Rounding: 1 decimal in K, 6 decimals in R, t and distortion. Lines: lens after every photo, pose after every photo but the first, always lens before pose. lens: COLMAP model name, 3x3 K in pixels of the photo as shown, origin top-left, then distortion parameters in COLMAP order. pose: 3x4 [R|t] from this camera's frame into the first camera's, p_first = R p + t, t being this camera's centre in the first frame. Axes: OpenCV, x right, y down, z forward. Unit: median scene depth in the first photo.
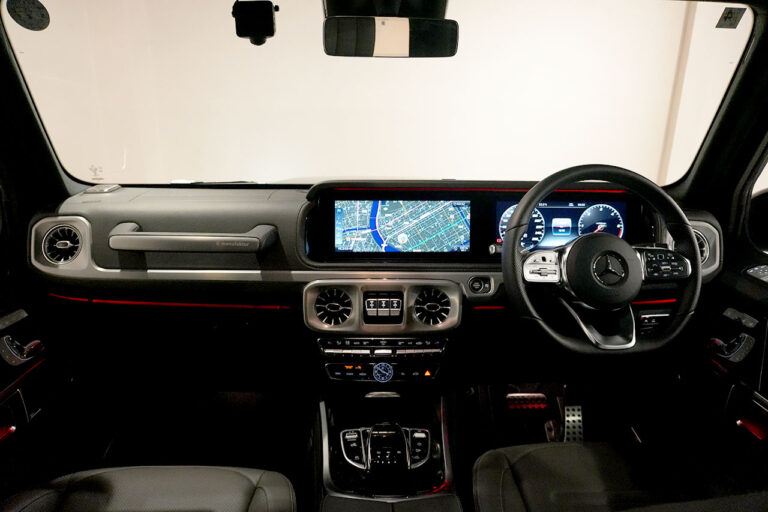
lens RADIAL K [[512.0, 0, 381.2], [0, 512.0, 256.2], [0, 0, 1]] dist [-0.039385, 0.021961]
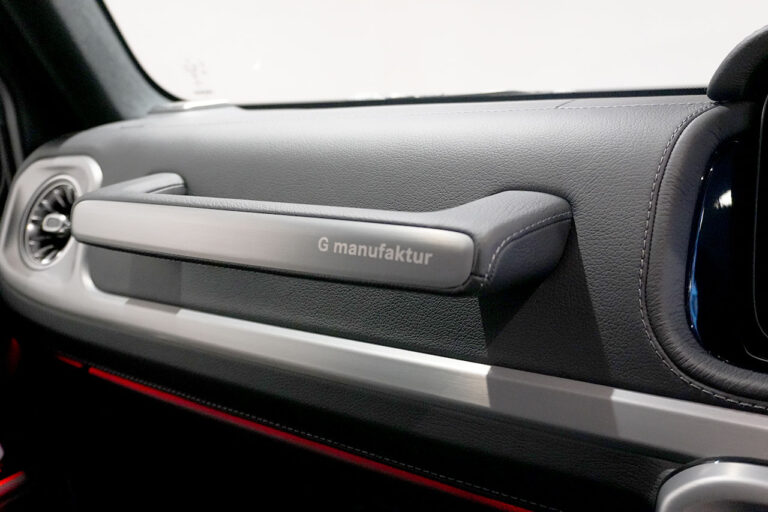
lens RADIAL K [[640.6, 0, 382.5], [0, 640.6, 252.1], [0, 0, 1]] dist [-0.041173, -0.001879]
pose [[0.836460, 0.080865, -0.542030, -0.112286], [-0.108292, 0.993941, -0.018832, -0.017197], [0.537223, 0.074450, 0.840148, 0.699223]]
